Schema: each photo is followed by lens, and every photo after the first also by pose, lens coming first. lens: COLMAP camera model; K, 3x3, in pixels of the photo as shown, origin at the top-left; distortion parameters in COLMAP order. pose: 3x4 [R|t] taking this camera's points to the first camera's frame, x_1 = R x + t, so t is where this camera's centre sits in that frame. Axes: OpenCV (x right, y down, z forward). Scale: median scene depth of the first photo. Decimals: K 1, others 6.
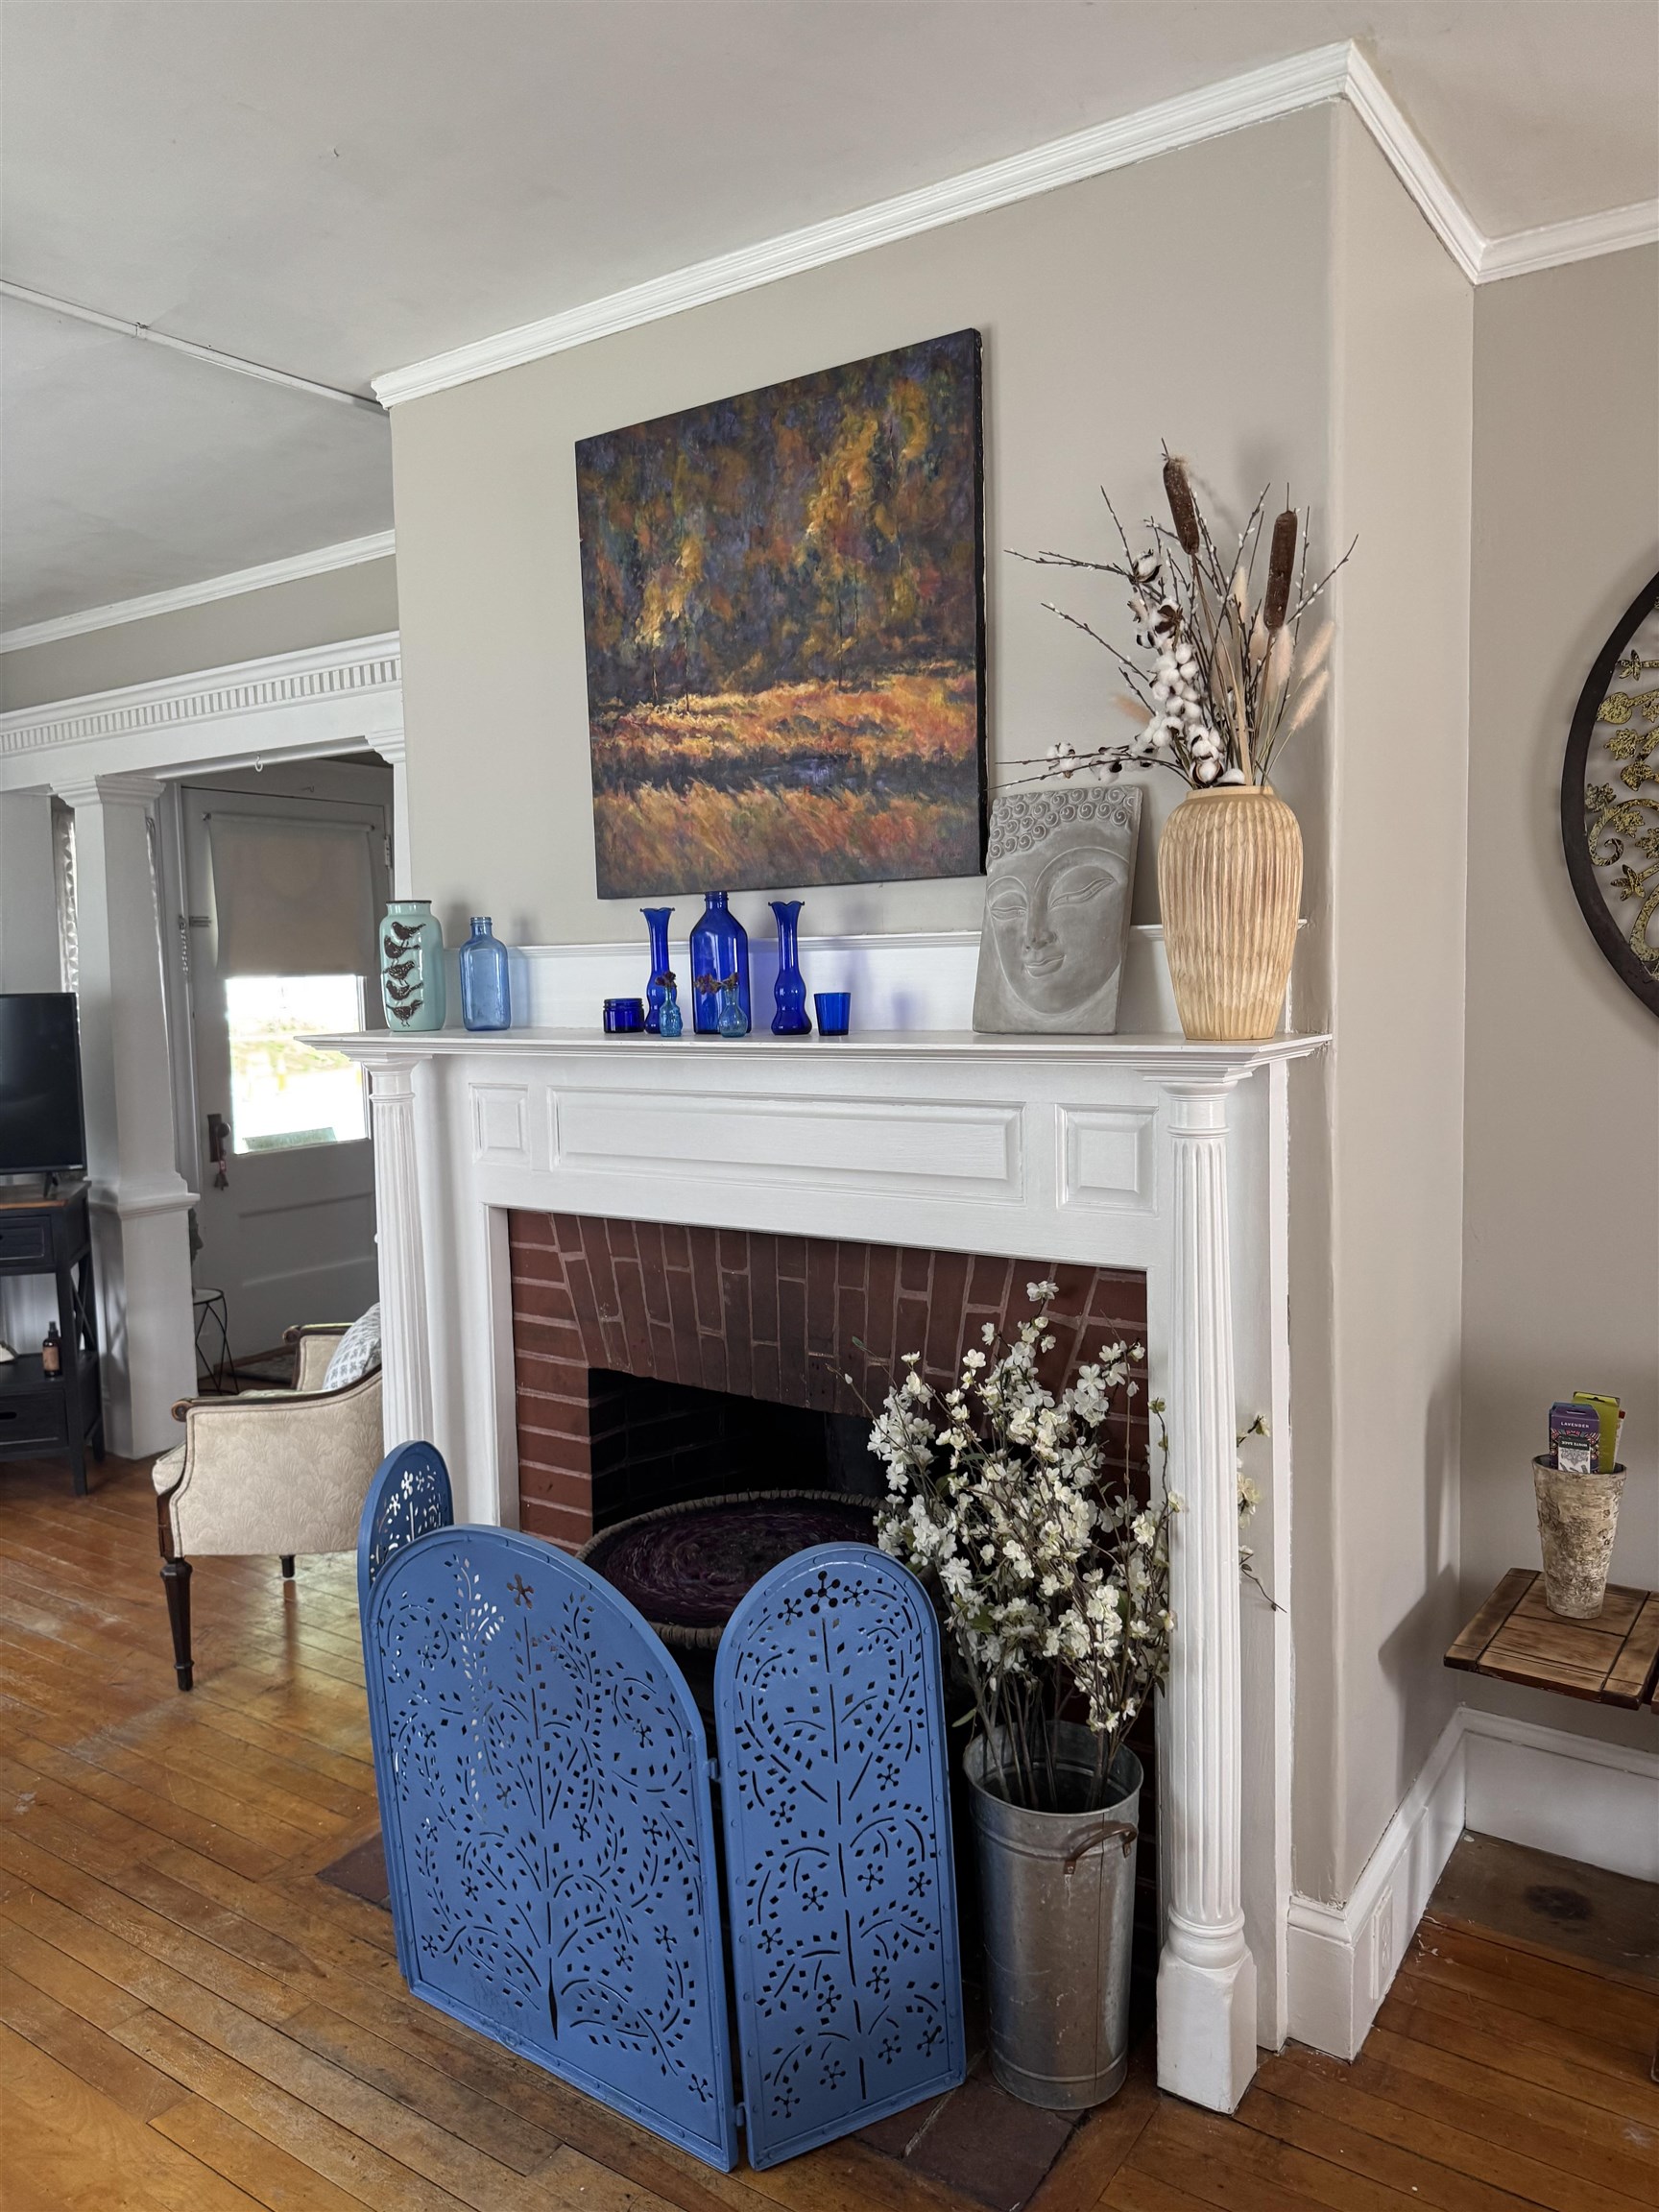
lens RADIAL K [[1555.0, 0, 845.3], [0, 1555.0, 1099.4], [0, 0, 1]] dist [0.050411, -0.072203]
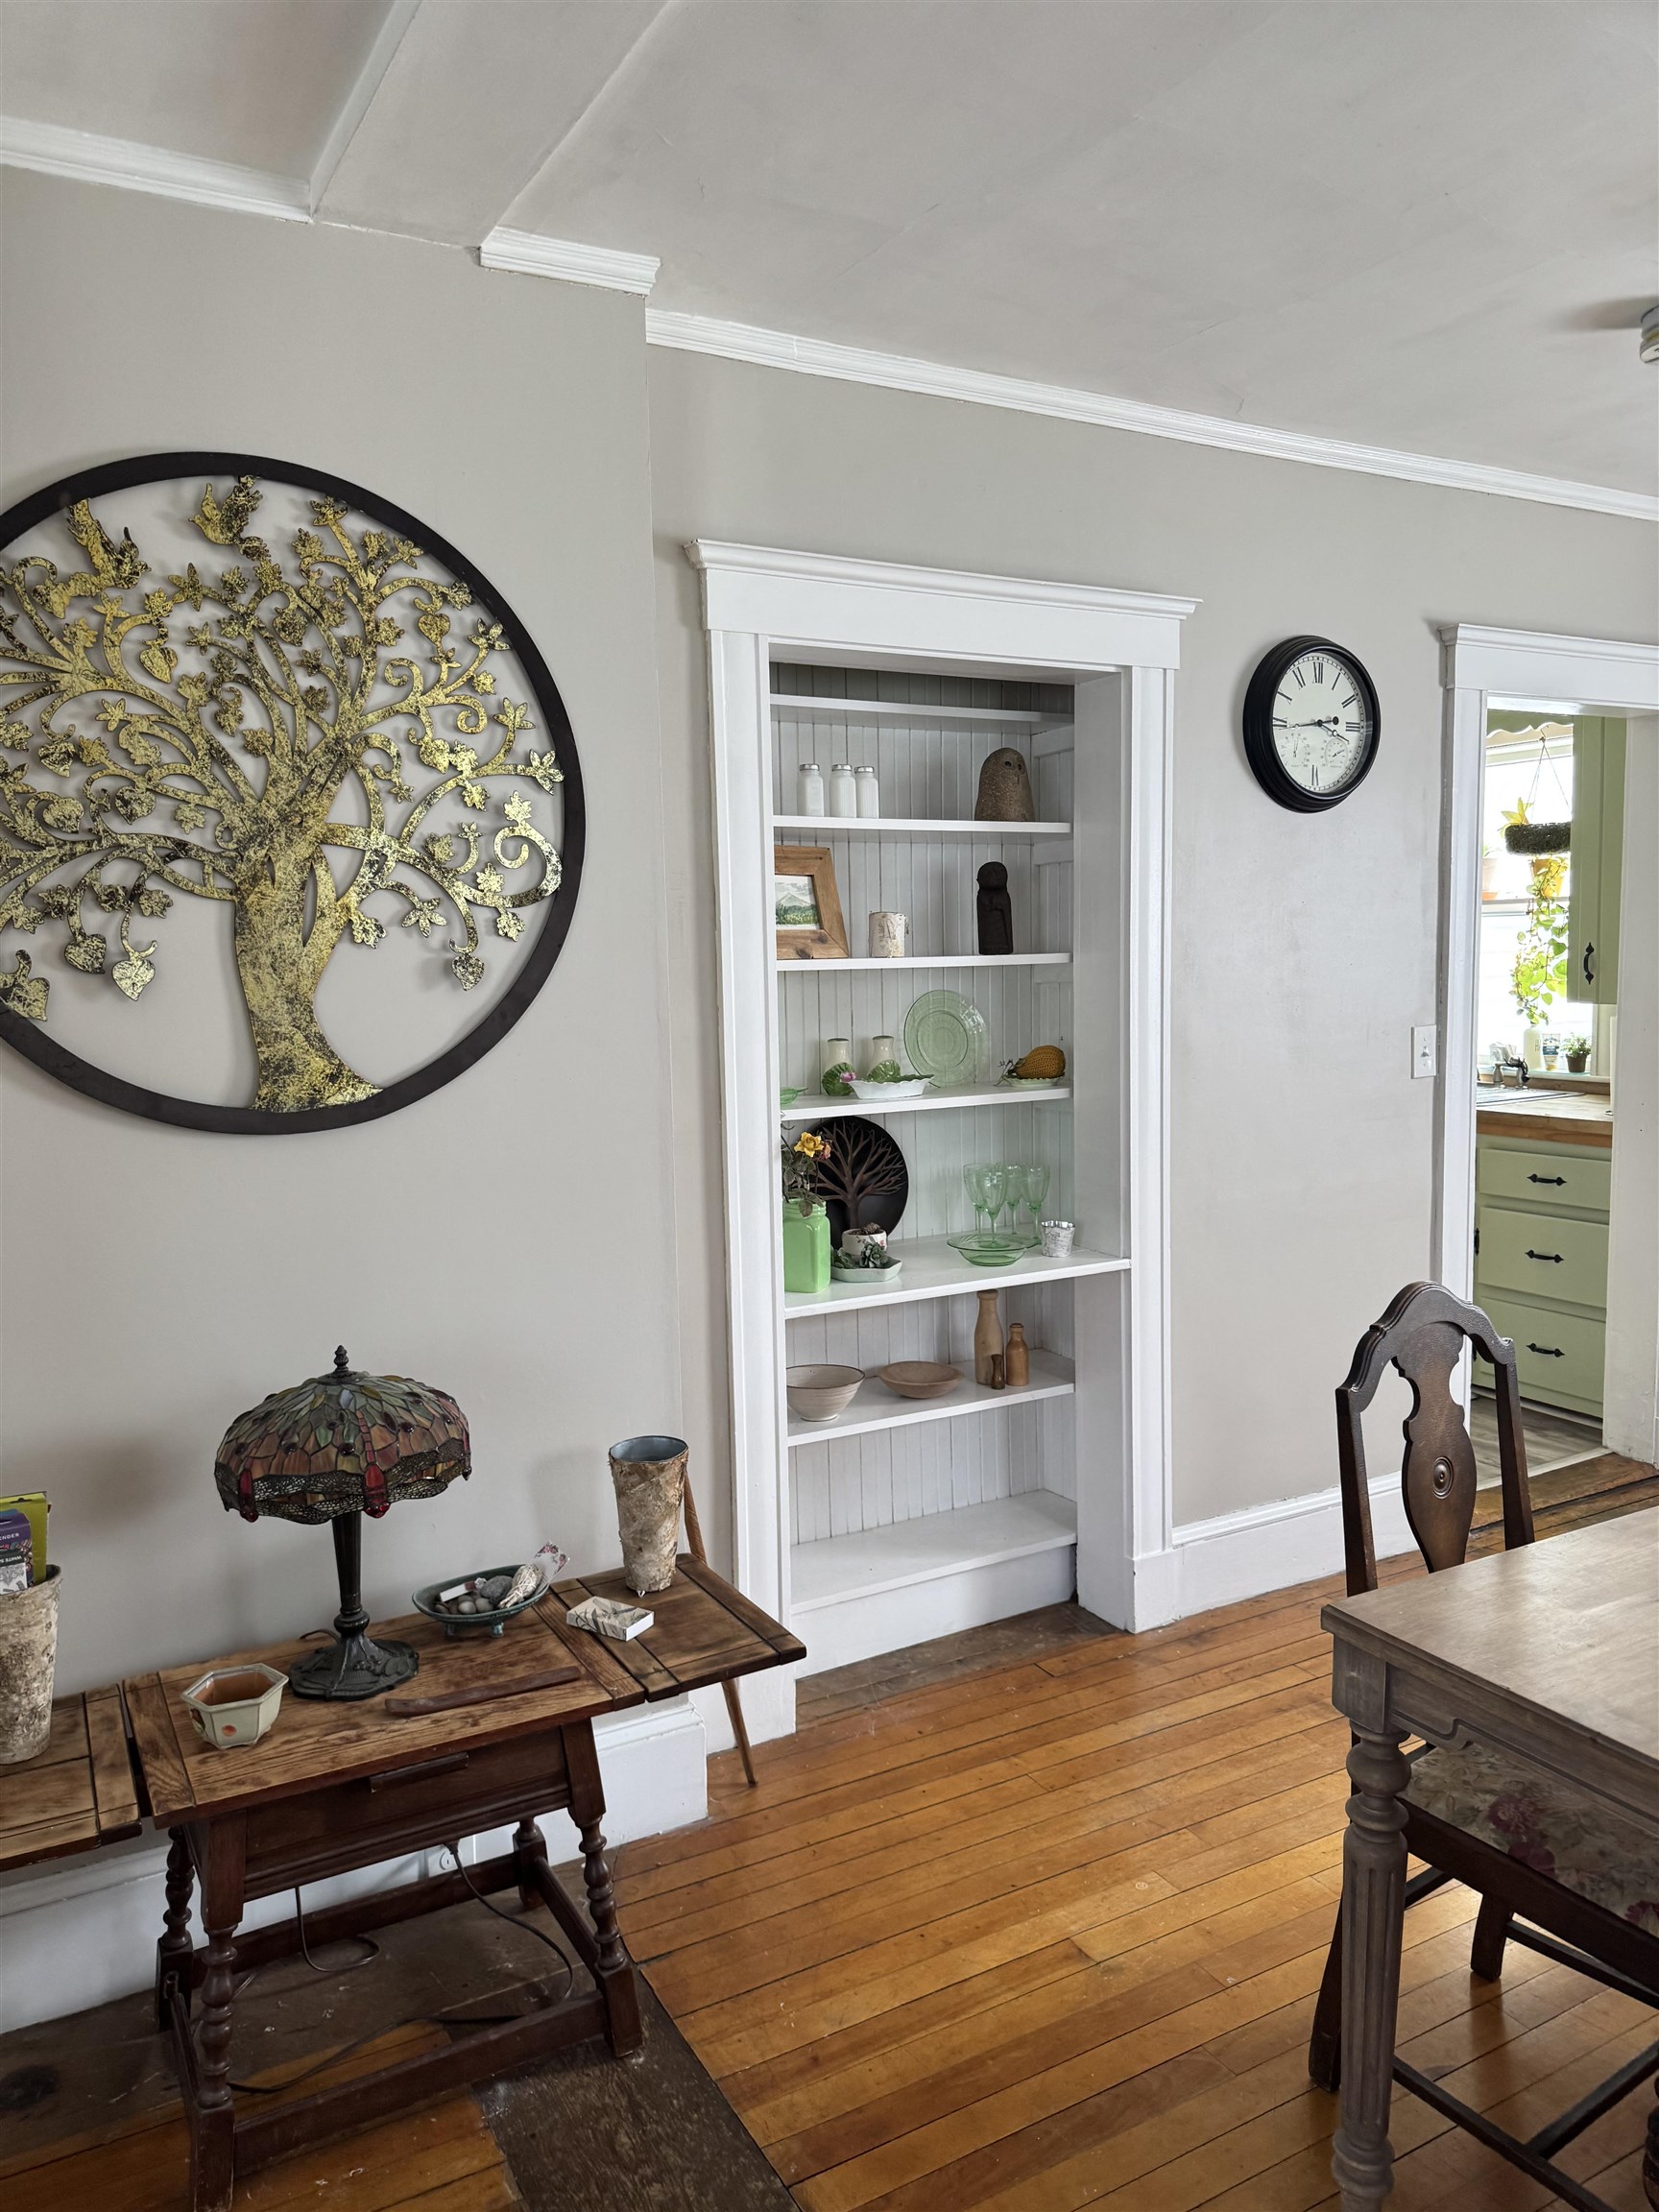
lens RADIAL K [[1555.0, 0, 824.1], [0, 1555.0, 1111.1], [0, 0, 1]] dist [0.050411, -0.072203]
pose [[0.460663, -0.085134, 0.883483, -0.057258], [0.095646, 0.994354, 0.045946, -0.017352], [-0.882406, 0.063335, 0.466205, 0.201654]]
